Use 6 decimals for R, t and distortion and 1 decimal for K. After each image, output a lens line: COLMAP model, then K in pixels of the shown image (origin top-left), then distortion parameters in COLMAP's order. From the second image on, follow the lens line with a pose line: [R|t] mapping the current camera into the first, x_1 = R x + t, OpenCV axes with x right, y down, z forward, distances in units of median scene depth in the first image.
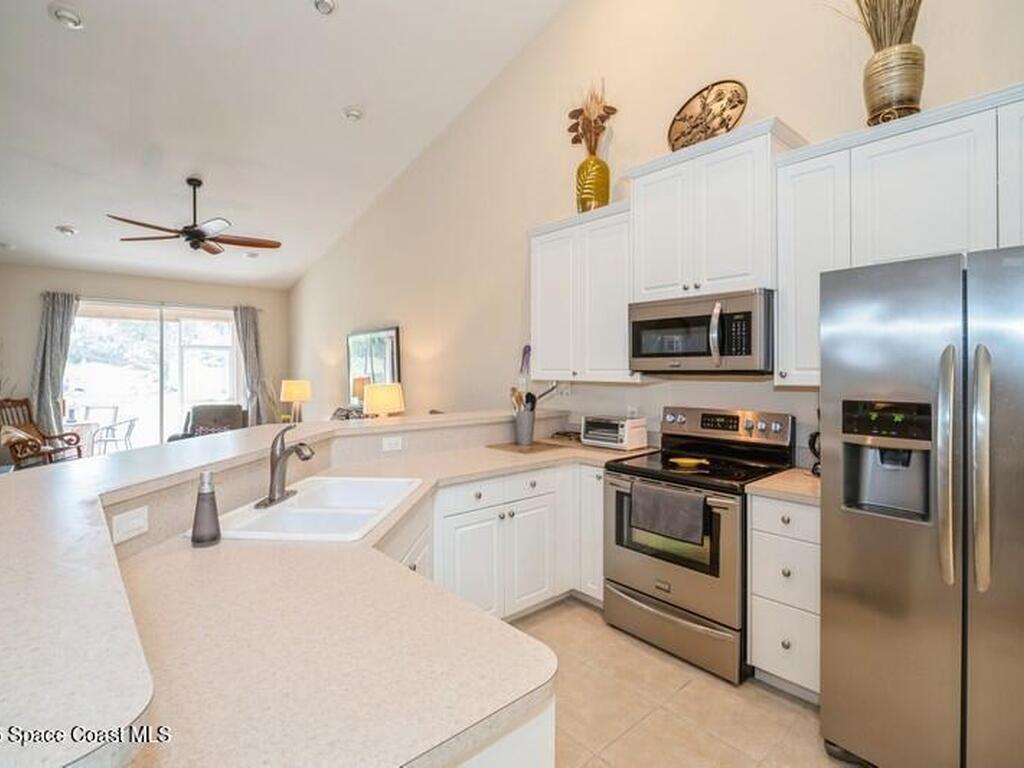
lens RADIAL K [[504.1, 0, 515.3], [0, 504.1, 377.0], [0, 0, 1]] dist [-0.005336, -0.000856]
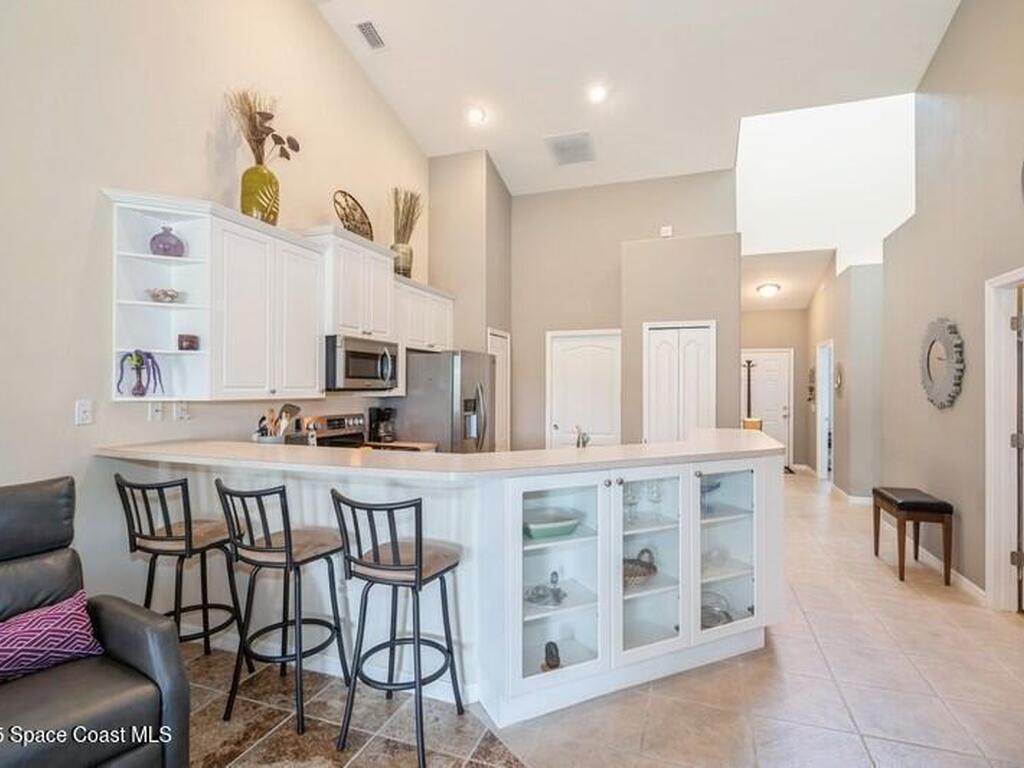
lens RADIAL K [[504.1, 0, 515.3], [0, 504.1, 377.0], [0, 0, 1]] dist [-0.005336, -0.000856]
pose [[-0.477017, 0.011921, 0.878813, -0.958215], [0.002770, 0.999923, -0.012060, -0.022310], [-0.878890, -0.003319, -0.477014, 1.078294]]
